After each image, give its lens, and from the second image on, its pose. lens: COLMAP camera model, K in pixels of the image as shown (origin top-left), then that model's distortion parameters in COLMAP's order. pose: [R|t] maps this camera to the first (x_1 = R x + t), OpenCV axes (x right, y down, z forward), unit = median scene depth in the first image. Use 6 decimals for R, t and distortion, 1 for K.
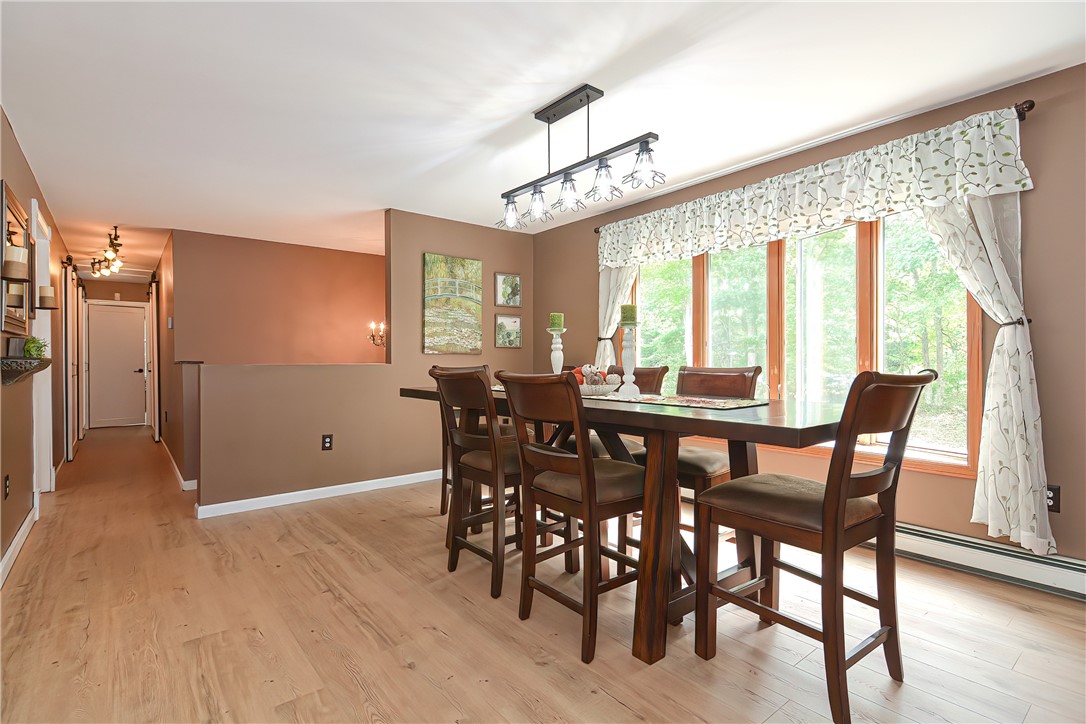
lens RADIAL K [[527.7, 0, 545.2], [0, 527.7, 363.1], [0, 0, 1]] dist [0.005269, -0.010139]
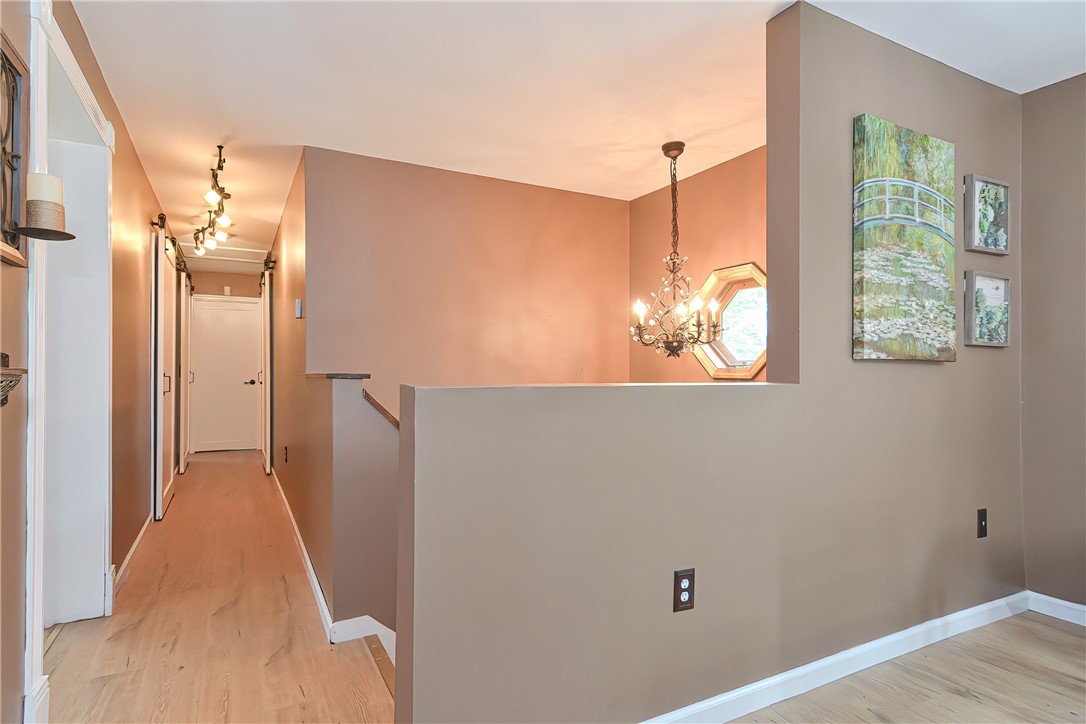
lens RADIAL K [[527.7, 0, 483.3], [0, 527.7, 368.1], [0, 0, 1]] dist [0.005269, -0.010139]
pose [[0.972145, 0.005585, -0.234312, -0.529316], [-0.008323, 0.999908, -0.010696, -0.005069], [0.234231, 0.012348, 0.972103, 0.677616]]
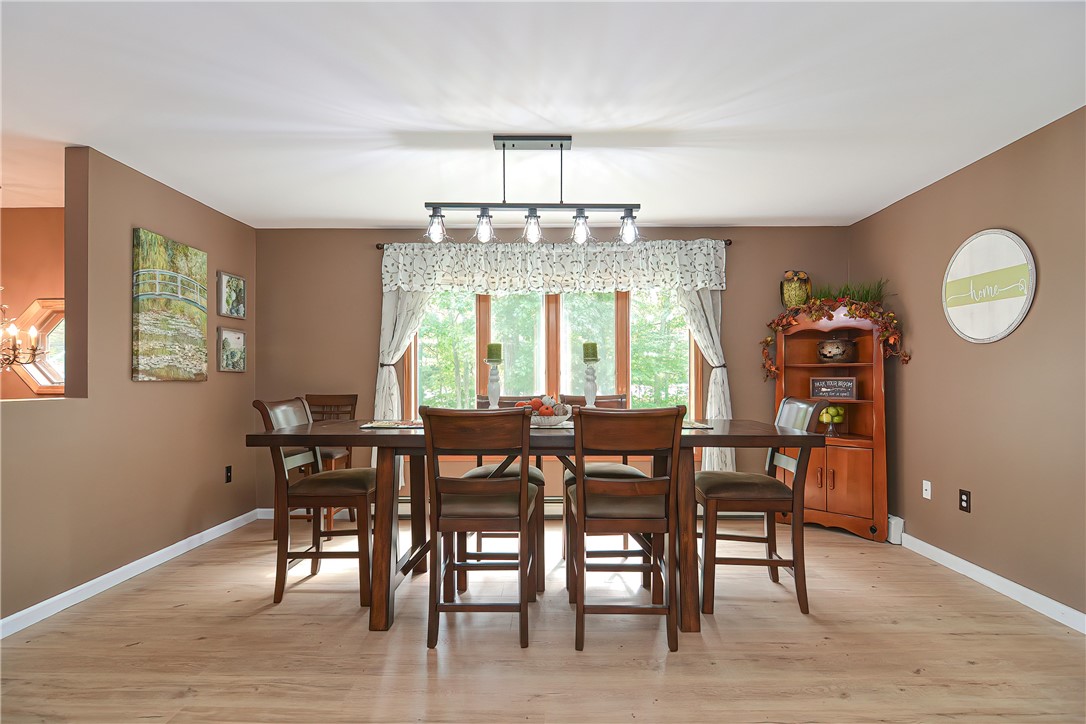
lens RADIAL K [[527.7, 0, 545.5], [0, 527.7, 379.6], [0, 0, 1]] dist [0.005269, -0.010139]
pose [[0.629509, 0.002501, 0.776989, -0.530768], [0.003954, 0.999972, -0.006423, -0.016607], [-0.776983, 0.007116, 0.629481, 0.246545]]
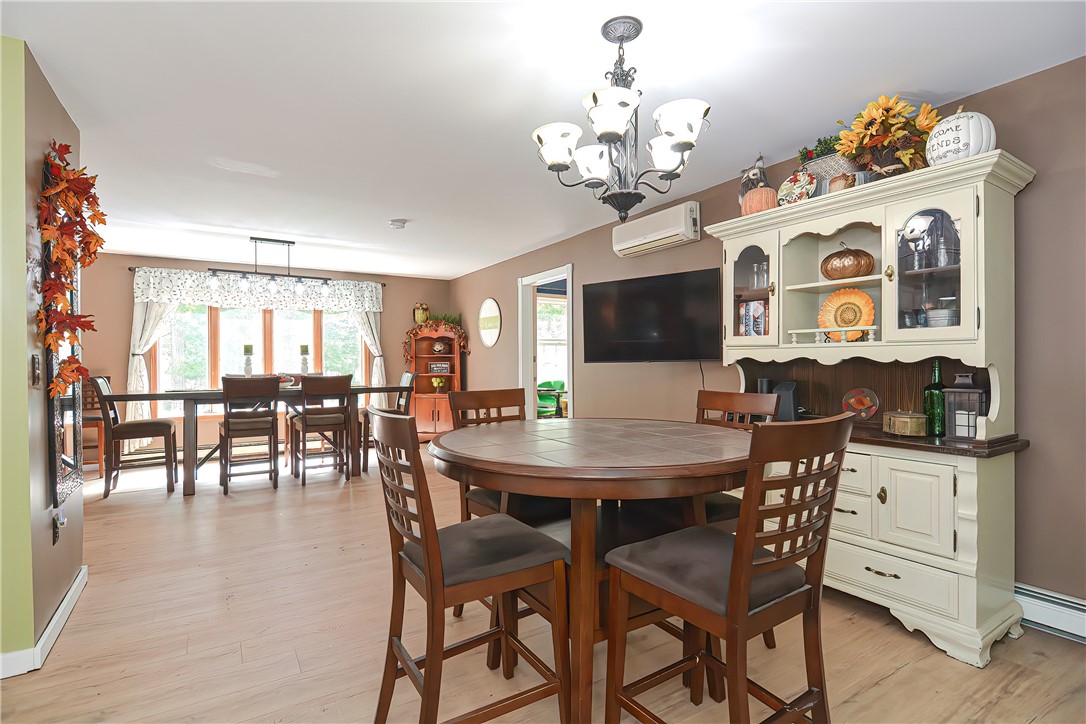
lens RADIAL K [[527.7, 0, 545.4], [0, 527.7, 362.7], [0, 0, 1]] dist [0.005269, -0.010139]
pose [[0.108424, 0.004302, 0.994095, -1.317287], [0.012974, 0.999899, -0.005742, -0.006531], [-0.994020, 0.013520, 0.108358, -0.167427]]
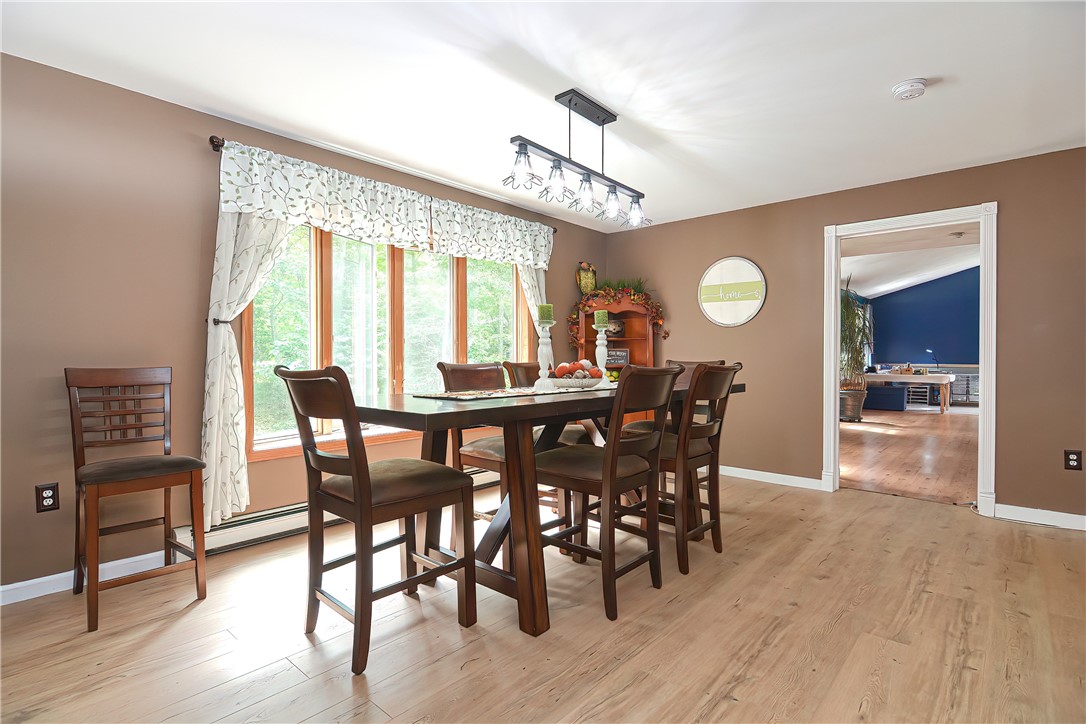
lens RADIAL K [[527.7, 0, 556.4], [0, 527.7, 361.3], [0, 0, 1]] dist [0.005269, -0.010139]
pose [[-0.178461, -0.006190, 0.983928, -0.699103], [0.006831, 0.999948, 0.007530, -0.001479], [-0.983923, 0.008065, -0.178409, 0.904205]]
